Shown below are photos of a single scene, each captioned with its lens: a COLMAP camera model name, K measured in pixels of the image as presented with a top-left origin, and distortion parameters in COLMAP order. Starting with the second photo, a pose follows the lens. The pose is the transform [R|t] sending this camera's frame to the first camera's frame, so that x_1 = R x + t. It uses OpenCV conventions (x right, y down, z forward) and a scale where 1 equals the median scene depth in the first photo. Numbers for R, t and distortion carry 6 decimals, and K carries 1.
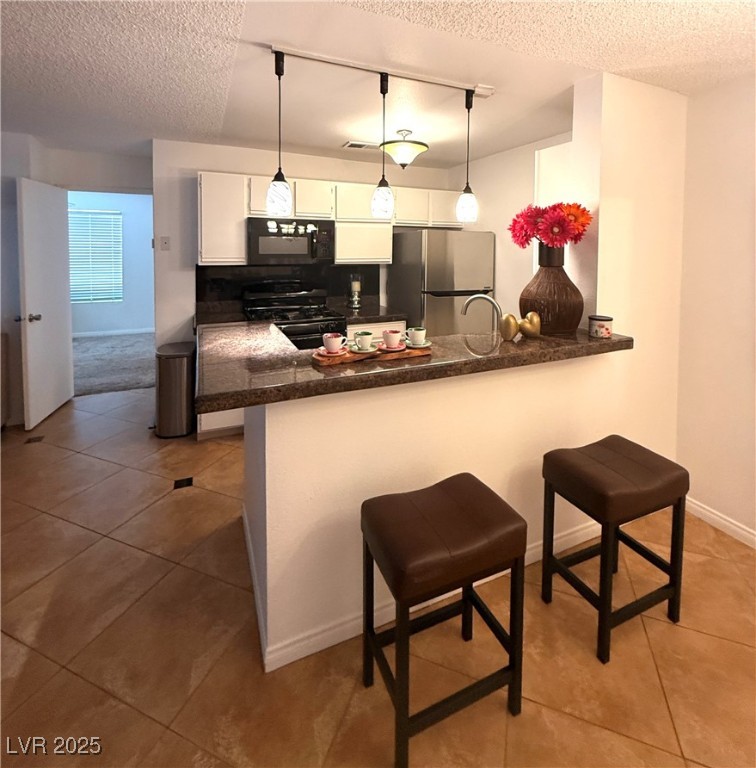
lens RADIAL K [[398.5, 0, 382.2], [0, 398.5, 265.7], [0, 0, 1]] dist [-0.002391, 0.002938]
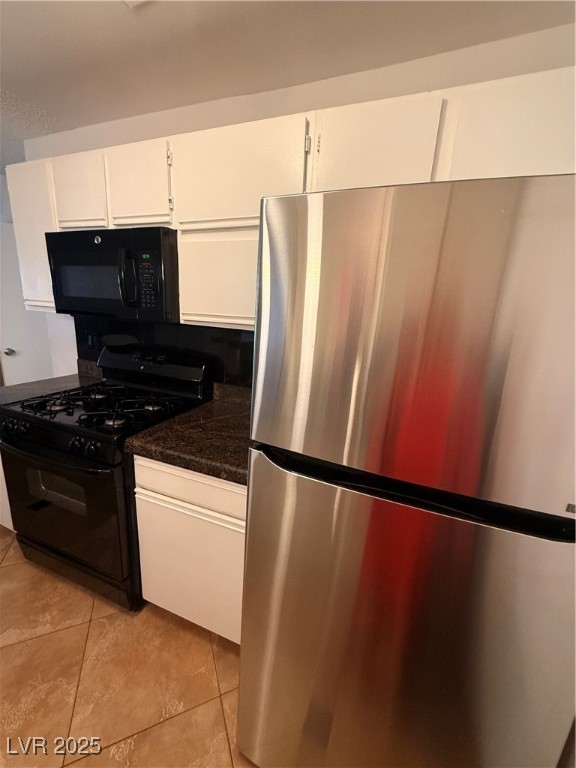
lens RADIAL K [[305.8, 0, 288.2], [0, 305.8, 383.6], [0, 0, 1]] dist [0.001260, 0.000325]
pose [[0.693154, 0.199291, -0.692691, 0.260910], [-0.083994, 0.976803, 0.196981, -0.018251], [0.715878, -0.078357, 0.693814, 0.841555]]
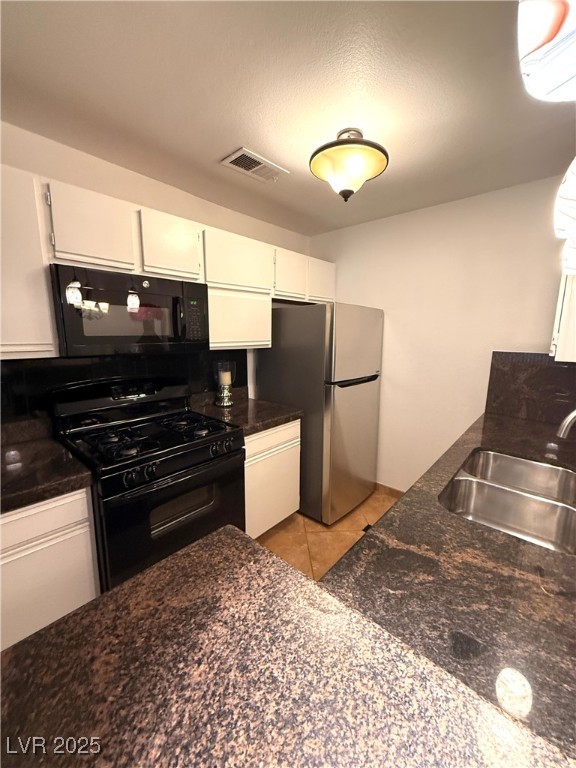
lens RADIAL K [[305.8, 0, 288.9], [0, 305.8, 383.0], [0, 0, 1]] dist [0.001260, 0.000325]
pose [[0.915561, -0.068155, 0.396362, -0.206877], [0.018207, 0.991550, 0.128442, -0.013432], [-0.401766, -0.110380, 0.909065, 0.463963]]
